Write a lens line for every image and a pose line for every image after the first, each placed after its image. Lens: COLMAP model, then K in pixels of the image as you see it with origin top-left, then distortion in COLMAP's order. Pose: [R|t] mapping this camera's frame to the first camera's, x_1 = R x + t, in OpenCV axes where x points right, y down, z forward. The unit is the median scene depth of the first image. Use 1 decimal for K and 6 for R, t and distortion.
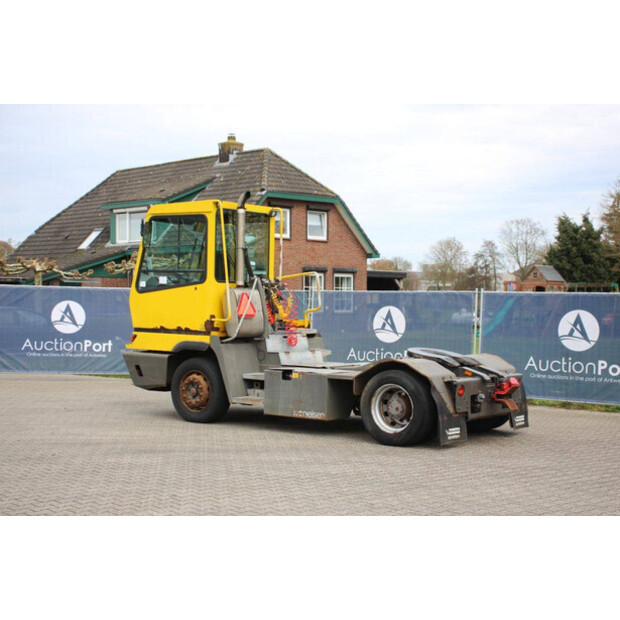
lens RADIAL K [[994.2, 0, 310.0], [0, 994.2, 310.0], [0, 0, 1]] dist [0.147876, -0.021066]
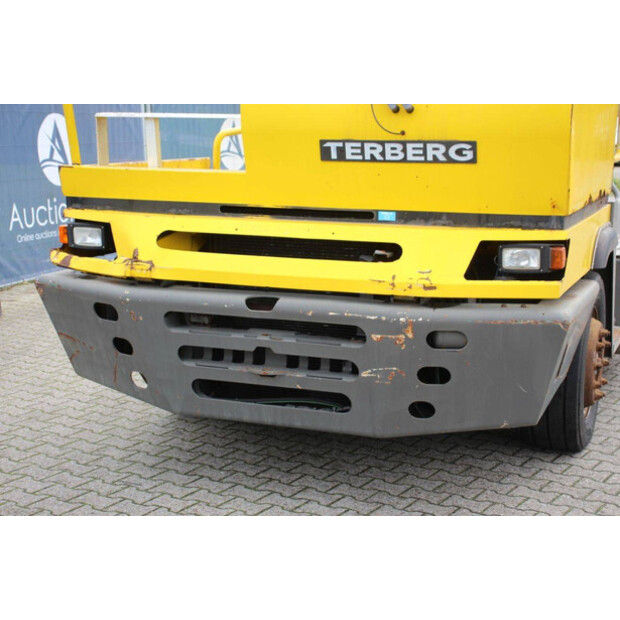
lens RADIAL K [[1115.6, 0, 310.0], [0, 1115.6, 310.0], [0, 0, 1]] dist [0.196867, 0.041445]
pose [[-0.260225, -0.186109, 0.947442, -0.468979], [0.000317, 0.981231, 0.192833, -0.016706], [-0.965548, 0.050480, -0.255282, 1.186729]]
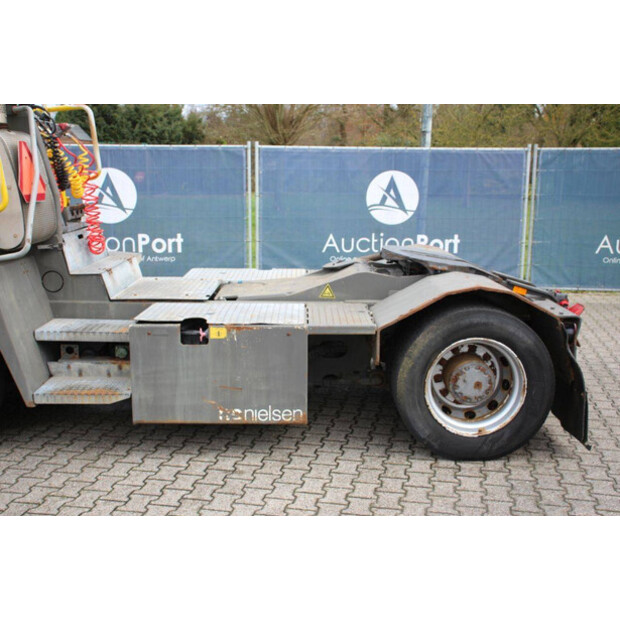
lens RADIAL K [[775.6, 0, 310.0], [0, 775.6, 310.0], [0, 0, 1]] dist [-0.002400, 0.021207]
pose [[0.799604, -0.121235, 0.588162, -0.166727], [0.012660, 0.982595, 0.185327, -0.006883], [-0.600394, -0.140742, 0.787223, 0.640429]]
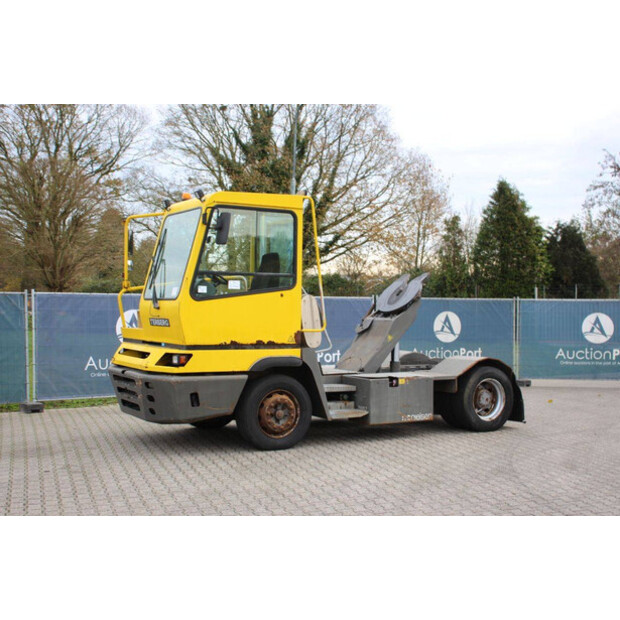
lens RADIAL K [[838.2, 0, 310.0], [0, 838.2, 310.0], [0, 0, 1]] dist [0.002003, 0.363125]
pose [[0.402151, -0.017917, 0.915398, -0.759073], [0.008071, 0.999839, 0.016024, -0.019830], [-0.915538, 0.000944, 0.402231, 0.672653]]
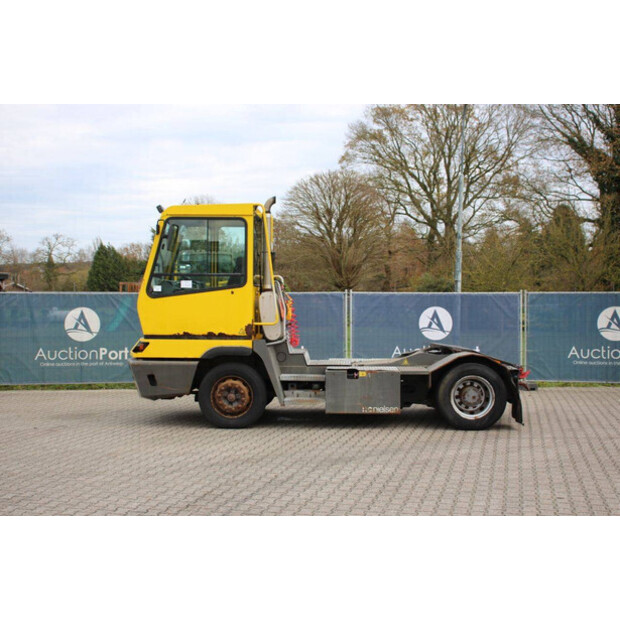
lens RADIAL K [[847.9, 0, 310.0], [0, 847.9, 310.0], [0, 0, 1]] dist [0.043628, 0.108557]
pose [[0.825379, -0.022077, 0.564147, -0.514895], [0.019119, 0.999755, 0.011151, -0.011976], [-0.564255, 0.001582, 0.825599, 0.261535]]
